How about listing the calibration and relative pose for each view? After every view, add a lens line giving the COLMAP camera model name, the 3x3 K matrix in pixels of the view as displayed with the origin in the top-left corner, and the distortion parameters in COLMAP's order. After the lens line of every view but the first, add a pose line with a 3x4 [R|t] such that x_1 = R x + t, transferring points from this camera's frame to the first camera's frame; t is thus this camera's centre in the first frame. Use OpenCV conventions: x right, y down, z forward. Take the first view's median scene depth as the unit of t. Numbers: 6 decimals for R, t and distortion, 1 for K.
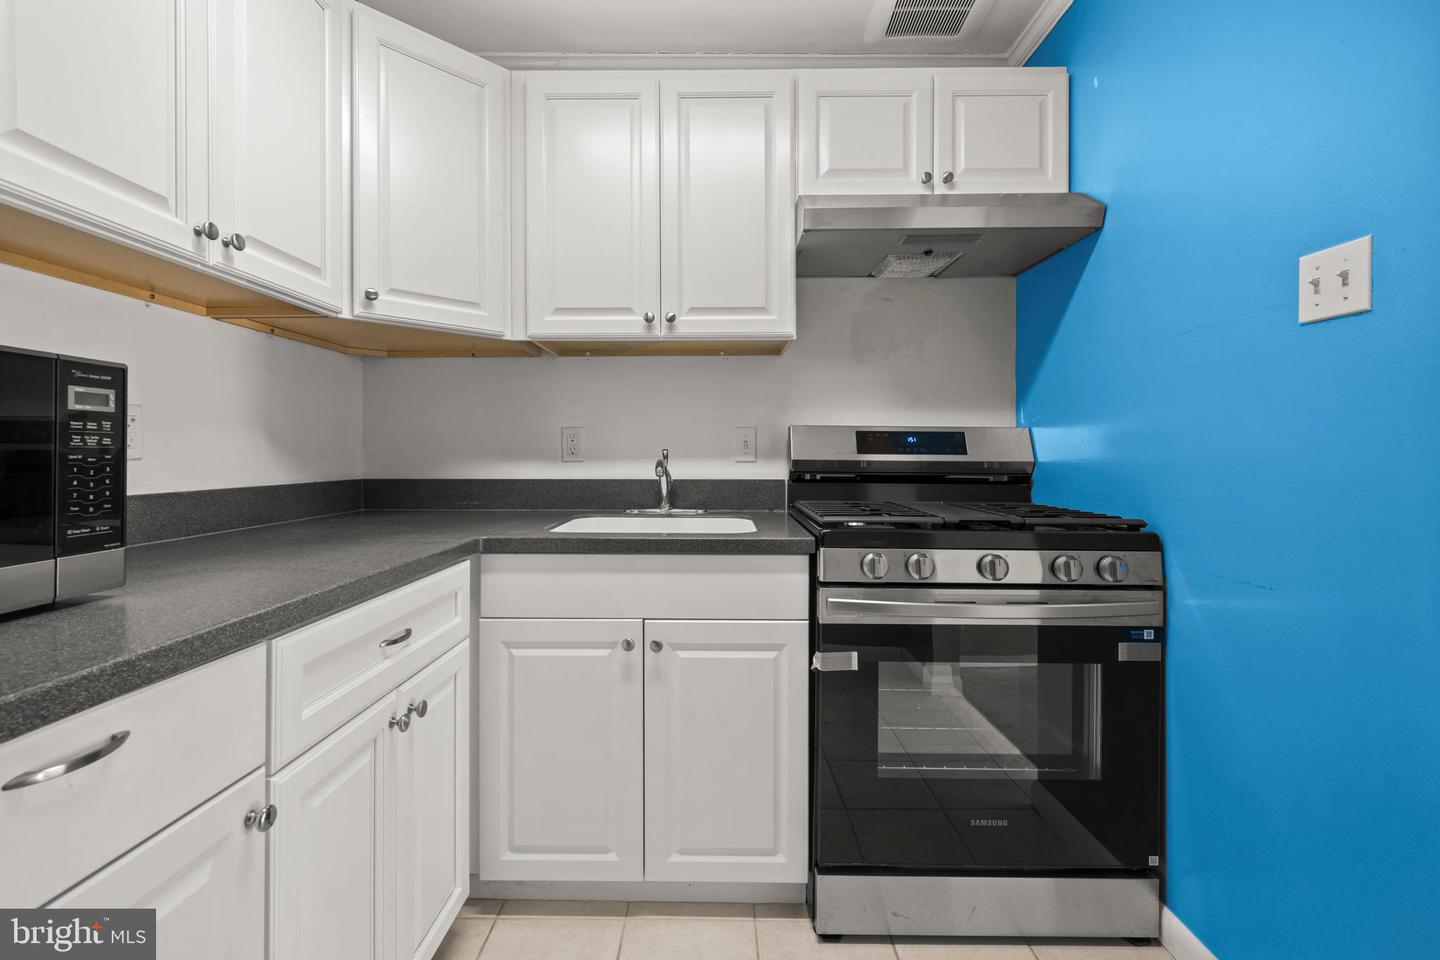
lens RADIAL K [[610.2, 0, 715.5], [0, 610.2, 453.2], [0, 0, 1]] dist [-0.001167, -0.000060]
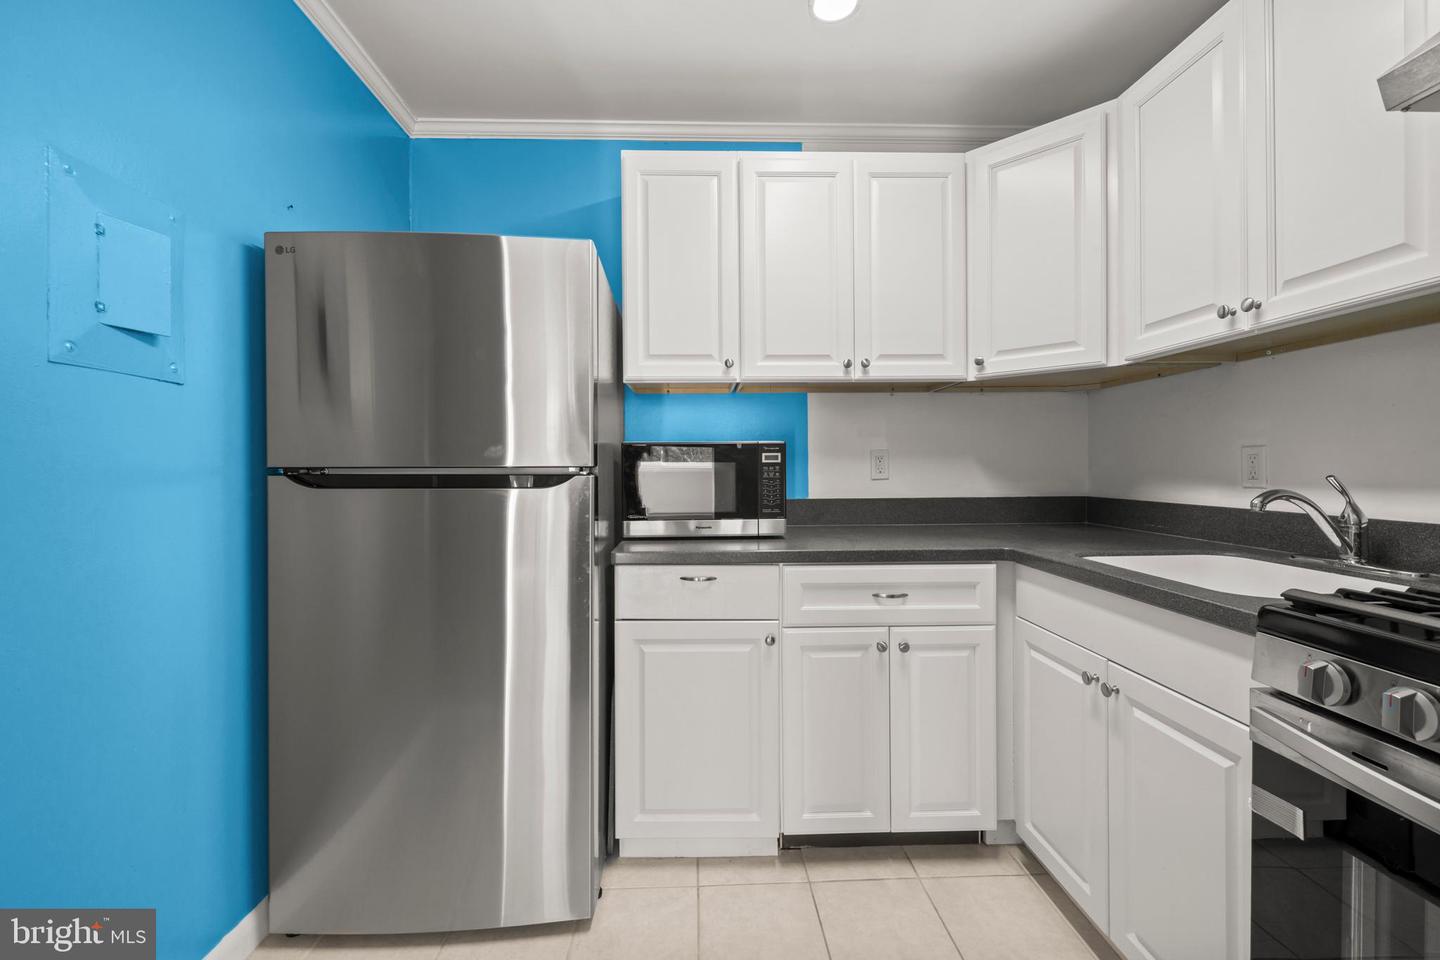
lens RADIAL K [[606.5, 0, 721.8], [0, 606.5, 469.8], [0, 0, 1]] dist [0.000283, -0.000060]
pose [[0.054302, 0.006149, -0.998506, 0.779842], [0.007928, 0.999947, 0.006589, -0.031102], [0.998493, -0.008274, 0.054250, 0.357620]]
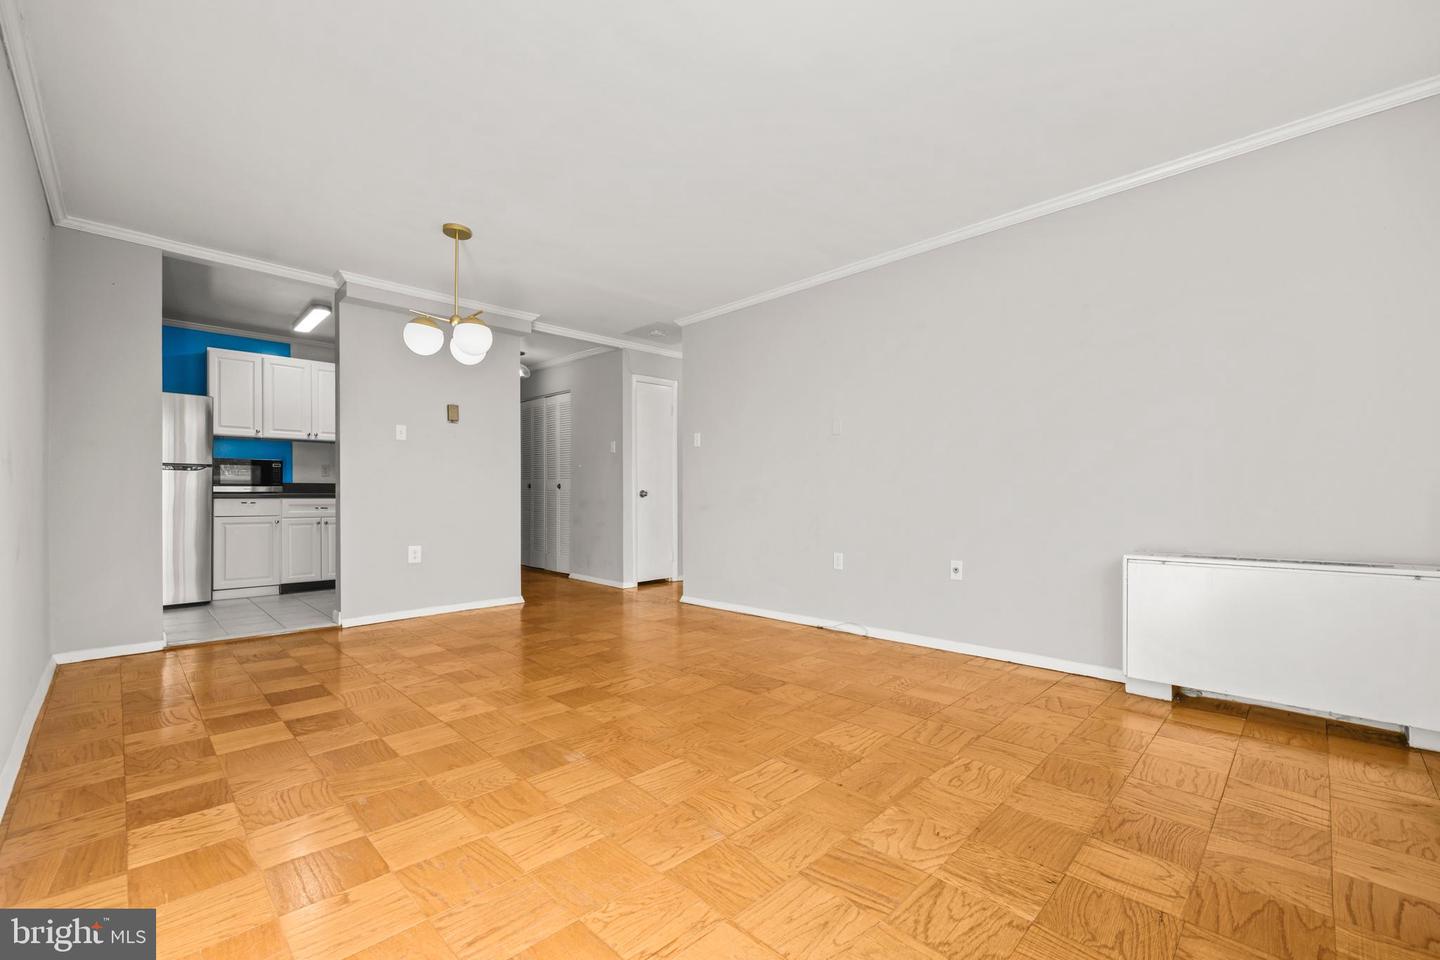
lens RADIAL K [[605.8, 0, 712.0], [0, 605.8, 491.6], [0, 0, 1]] dist [0.000426, 0.000070]
pose [[0.709396, -0.005487, -0.704789, 4.143249], [0.004731, 0.999984, -0.003023, 0.144019], [0.704795, -0.001190, 0.709410, -0.245283]]
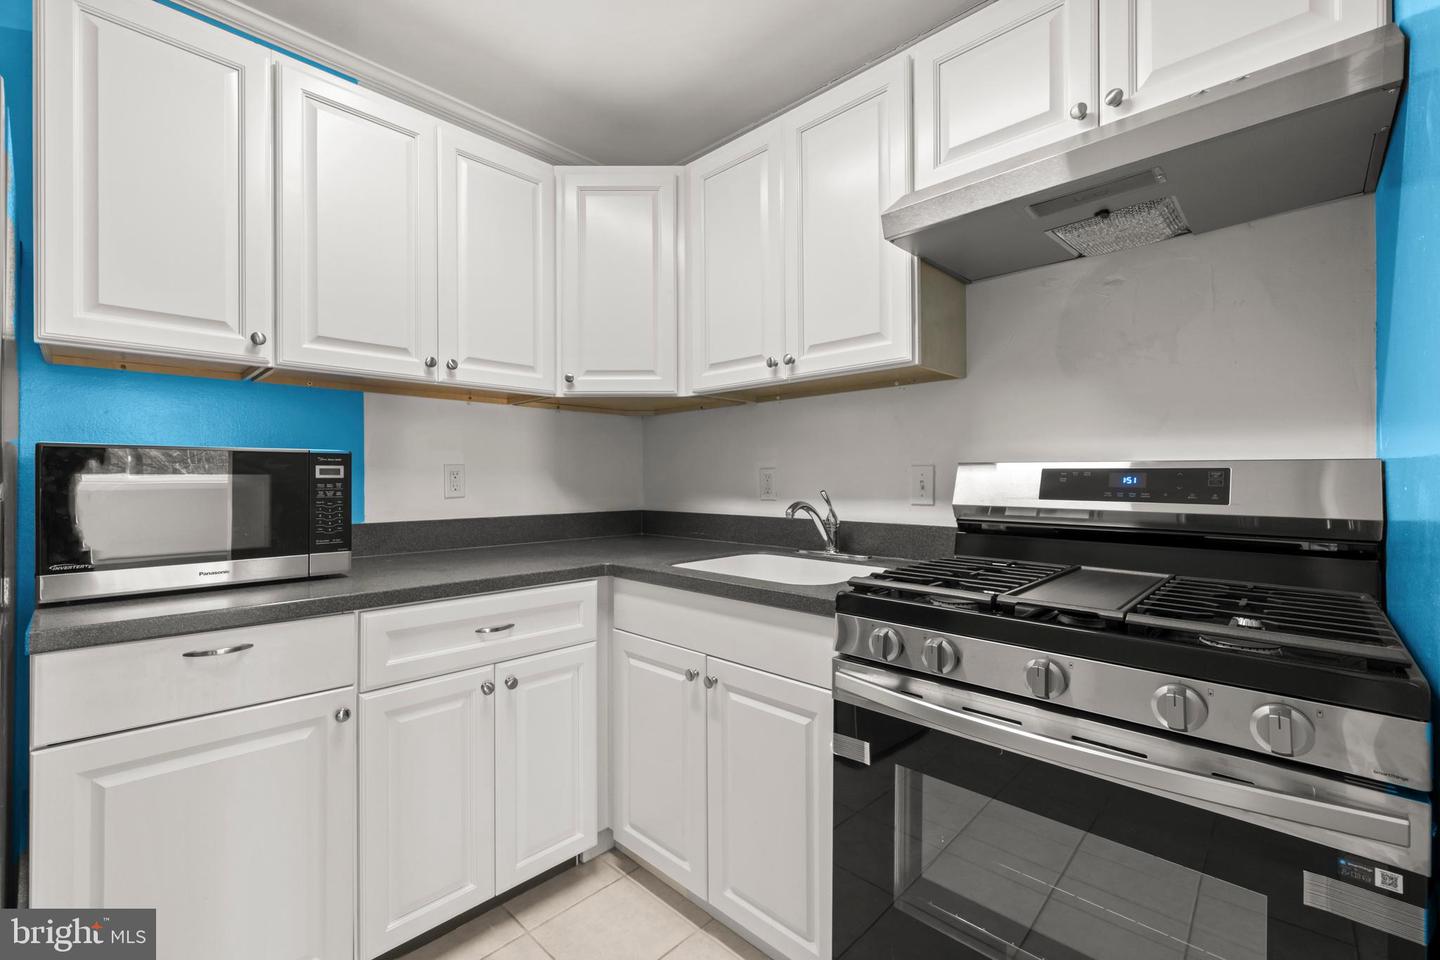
lens RADIAL K [[605.6, 0, 716.7], [0, 605.6, 478.5], [0, 0, 1]] dist [0.000746, 0.000086]
pose [[0.729419, -0.002463, -0.684062, 0.616868], [0.002550, 0.999996, -0.000881, -0.034207], [0.684062, -0.001102, 0.729423, 0.242666]]
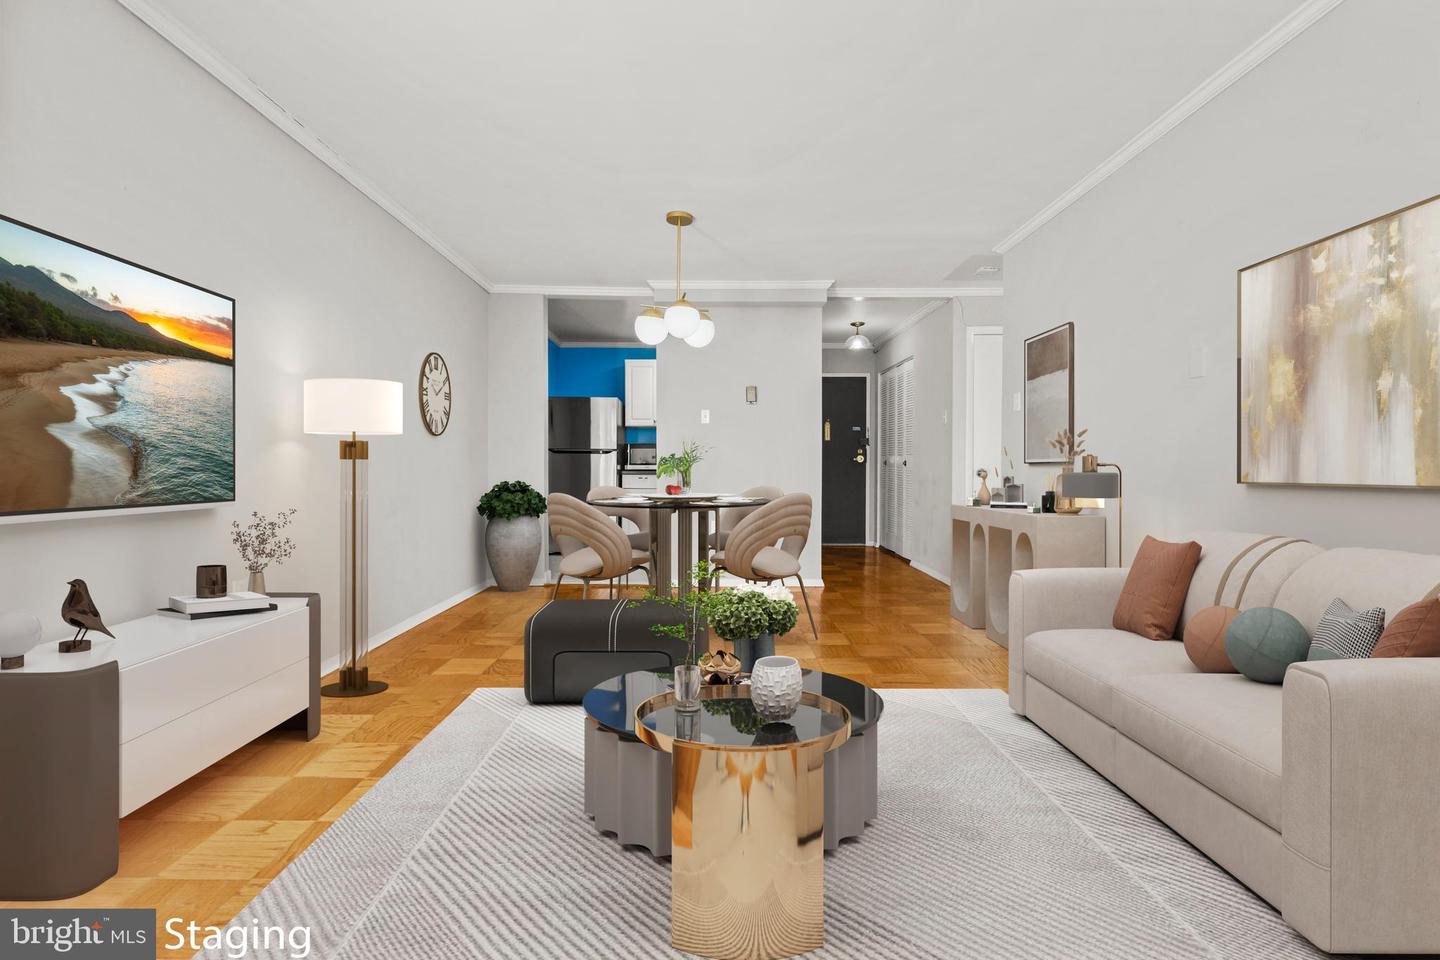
lens RADIAL K [[605.8, 0, 712.0], [0, 605.8, 491.6], [0, 0, 1]] dist [0.000426, 0.000070]
pose [[0.015429, 0.035928, -0.999235, 4.239266], [0.001390, 0.999353, 0.035953, 0.120947], [0.999880, -0.001944, 0.015369, 0.883866]]
